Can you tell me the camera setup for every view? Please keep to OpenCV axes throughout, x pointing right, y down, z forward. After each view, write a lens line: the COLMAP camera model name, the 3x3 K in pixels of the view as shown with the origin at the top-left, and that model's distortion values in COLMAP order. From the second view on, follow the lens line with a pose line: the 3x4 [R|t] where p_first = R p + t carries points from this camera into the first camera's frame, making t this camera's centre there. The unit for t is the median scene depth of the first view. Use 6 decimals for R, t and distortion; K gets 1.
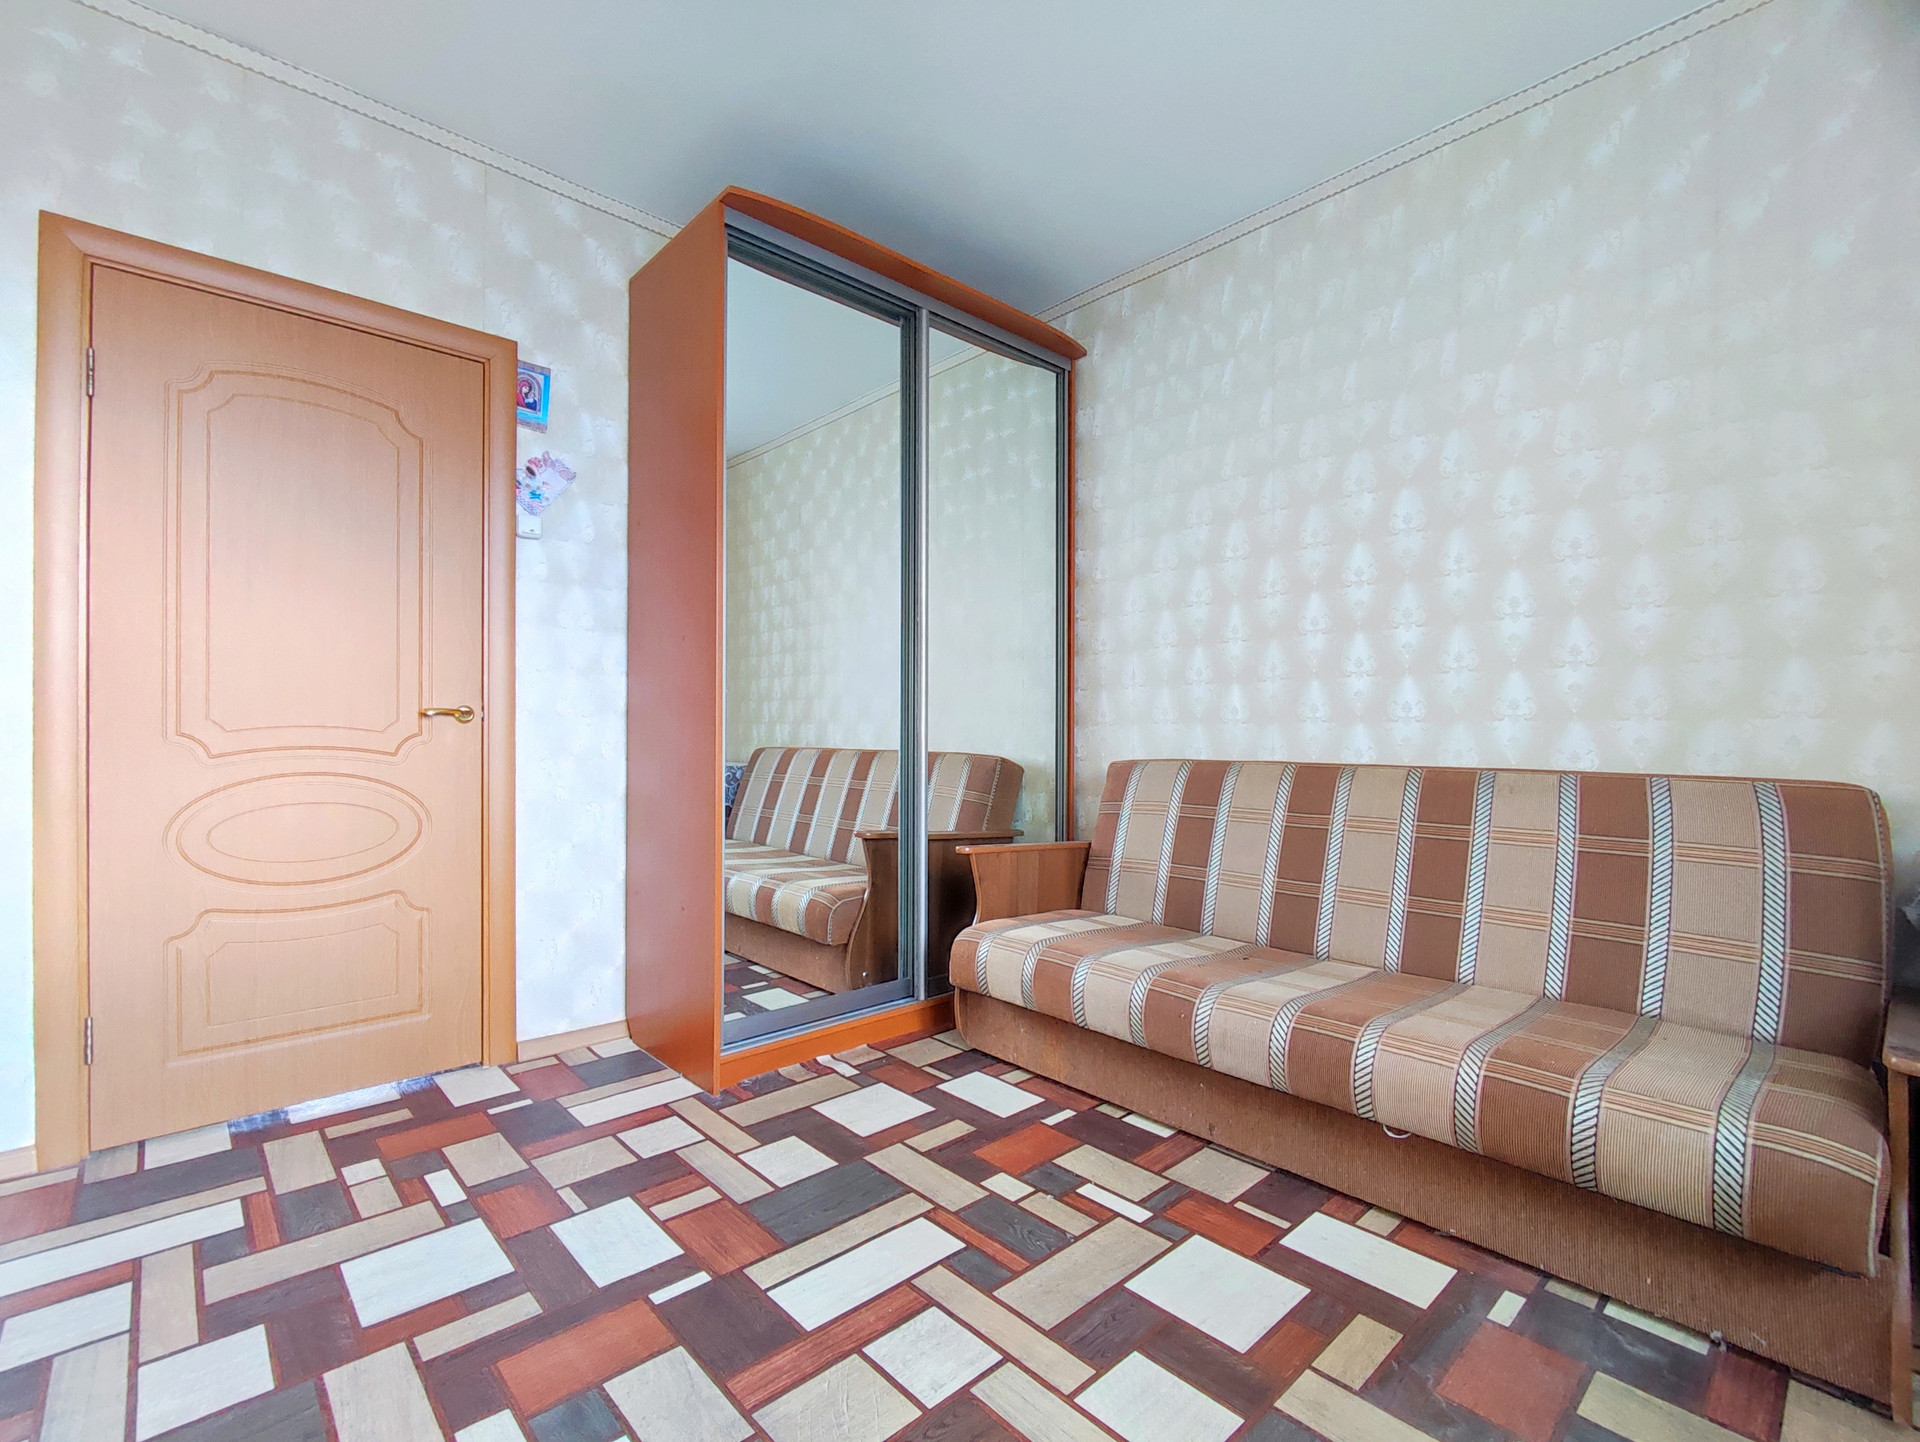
lens RADIAL K [[872.3, 0, 963.8], [0, 872.3, 735.9], [0, 0, 1]] dist [-0.004444, -0.000018]
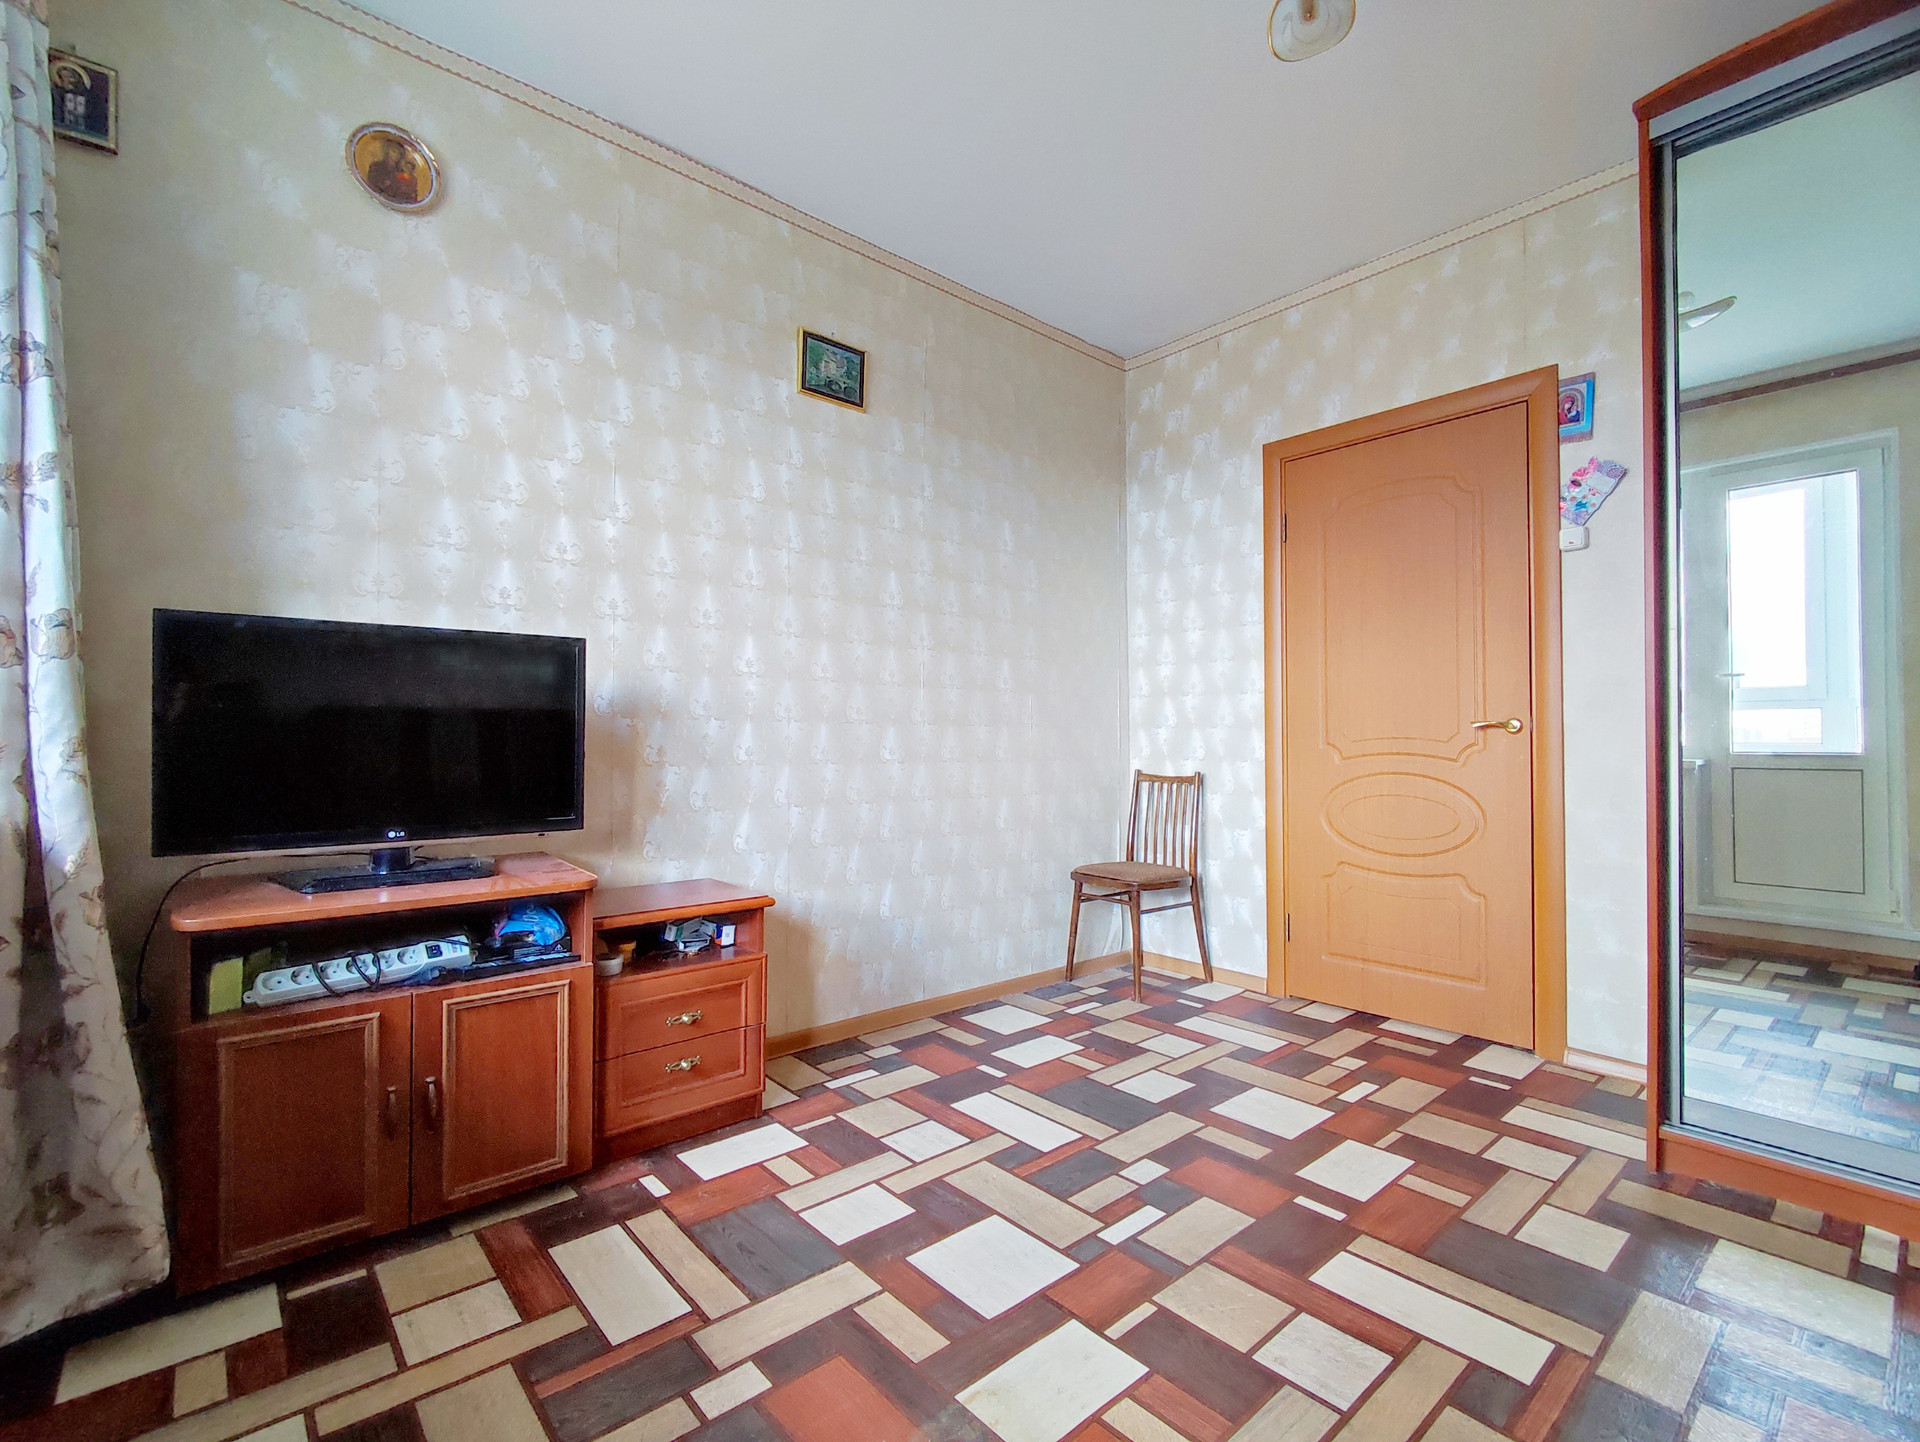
lens RADIAL K [[872.3, 0, 972.0], [0, 872.3, 732.4], [0, 0, 1]] dist [-0.004444, -0.000018]
pose [[-0.032077, -0.017454, -0.999333, 0.712756], [-0.001069, 0.999848, -0.017429, 0.004374], [0.999485, 0.000509, -0.032091, 0.451040]]
